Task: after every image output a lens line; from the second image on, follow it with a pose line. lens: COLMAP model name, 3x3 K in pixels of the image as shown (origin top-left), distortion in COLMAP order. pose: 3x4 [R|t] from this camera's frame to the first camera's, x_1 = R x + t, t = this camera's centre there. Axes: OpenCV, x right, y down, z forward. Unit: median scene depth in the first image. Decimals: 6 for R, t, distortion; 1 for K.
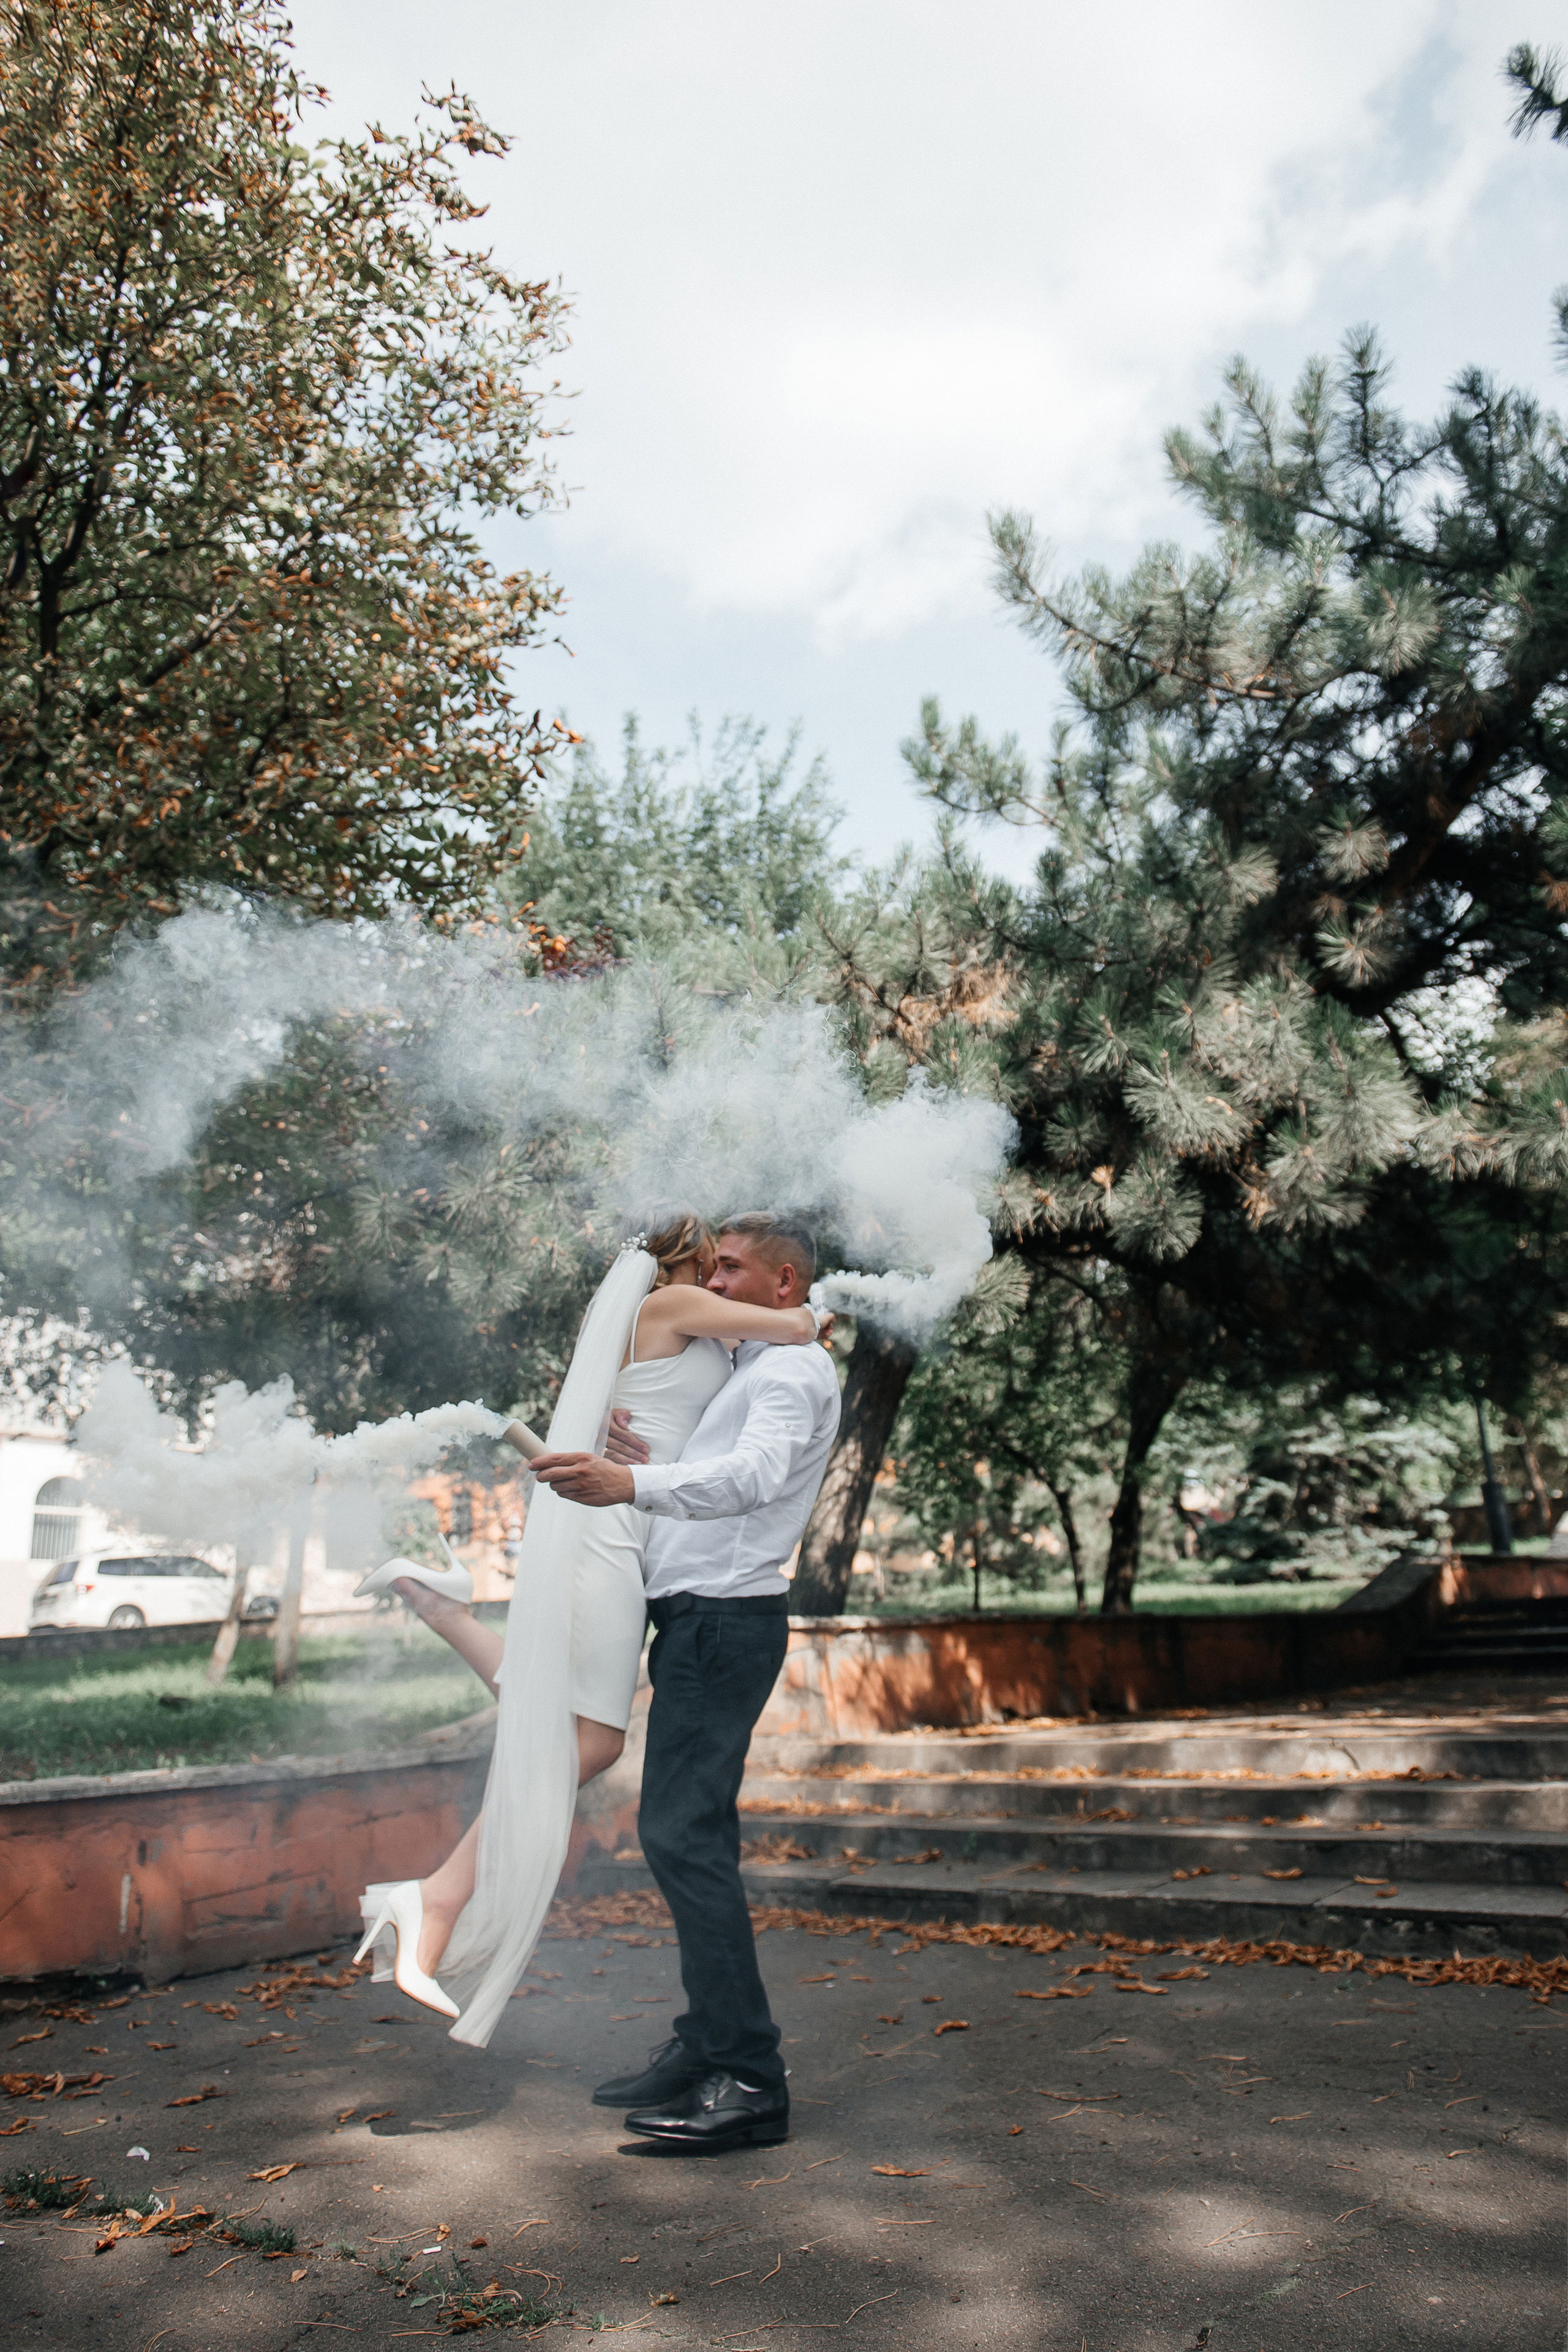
lens RADIAL K [[1618.3, 0, 872.4], [0, 1618.3, 1176.0], [0, 0, 1]] dist [0.003415, -0.001324]
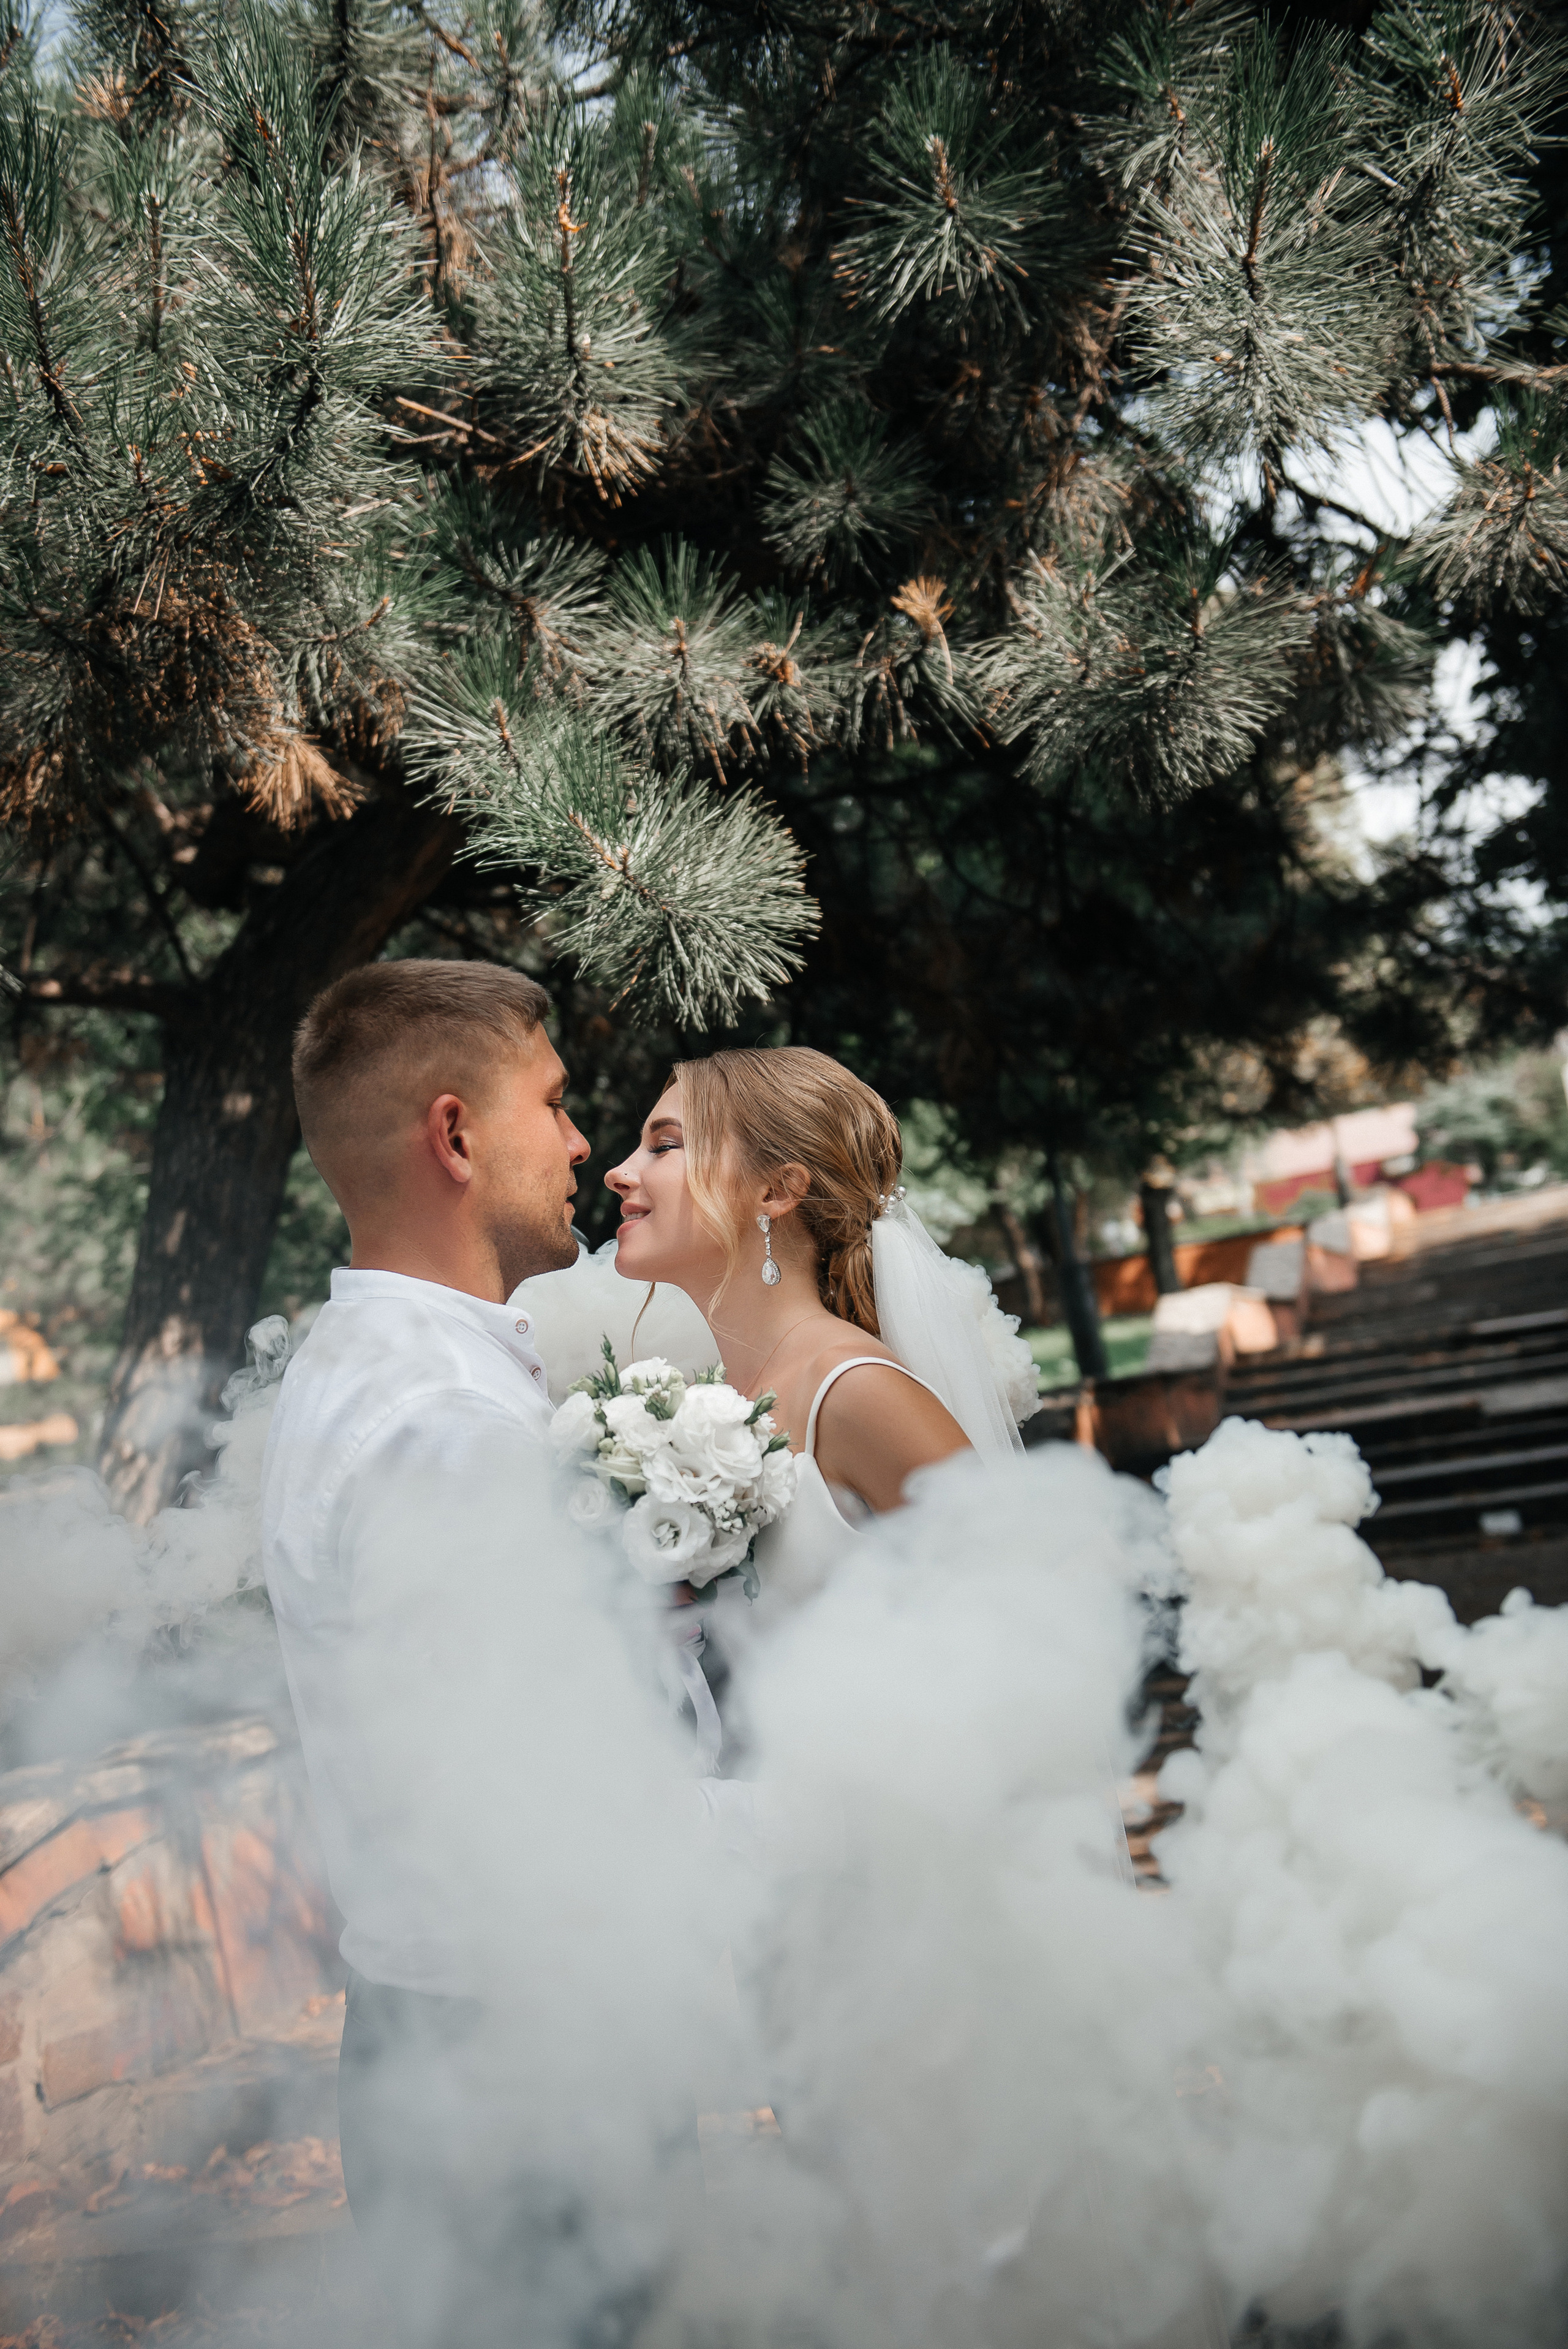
lens RADIAL K [[2363.2, 0, 784.0], [0, 2363.2, 1174.5], [0, 0, 1]] dist [0.106761, 0.174483]
pose [[0.950031, -0.072613, 0.303592, -0.062411], [0.032032, 0.990112, 0.136574, 0.048742], [-0.310507, -0.120025, 0.942963, 0.388122]]
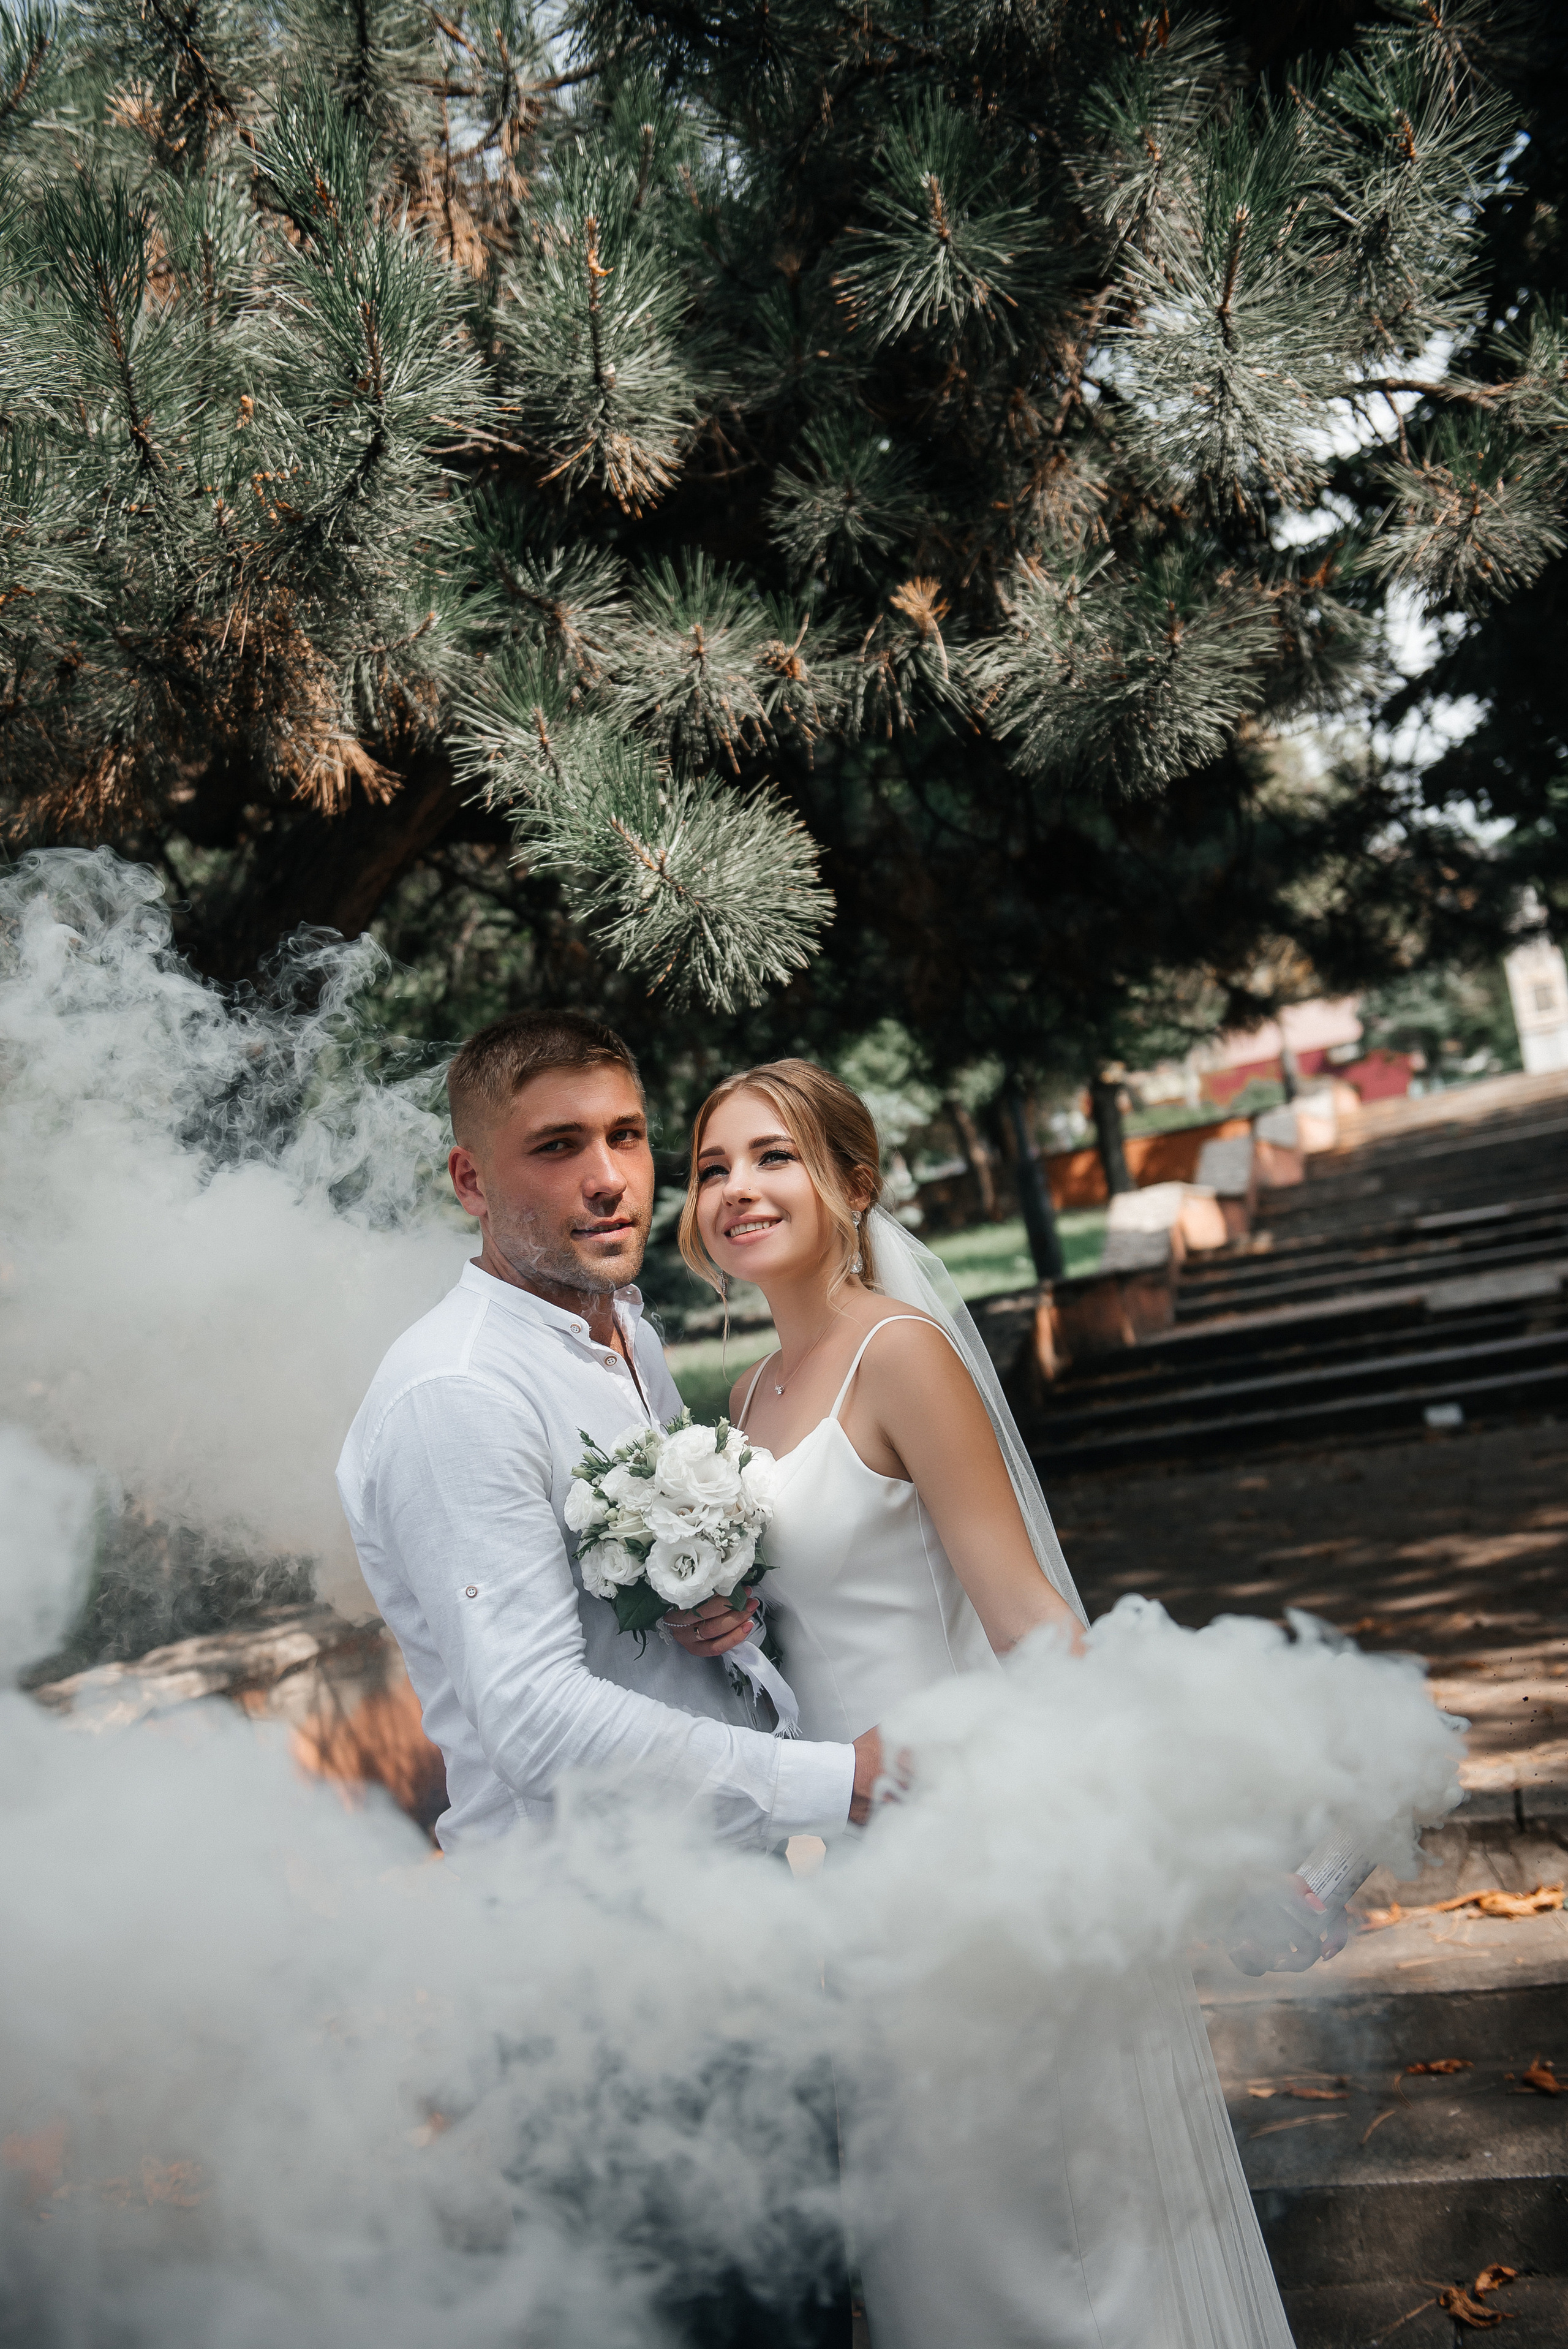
lens RADIAL K [[2363.2, 0, 784.0], [0, 2363.2, 1174.5], [0, 0, 1]] dist [0.106761, 0.174483]
pose [[0.942398, -0.096663, 0.320223, -0.088363], [0.039074, 0.982593, 0.181614, 0.027850], [-0.332204, -0.158640, 0.929771, 0.352451]]
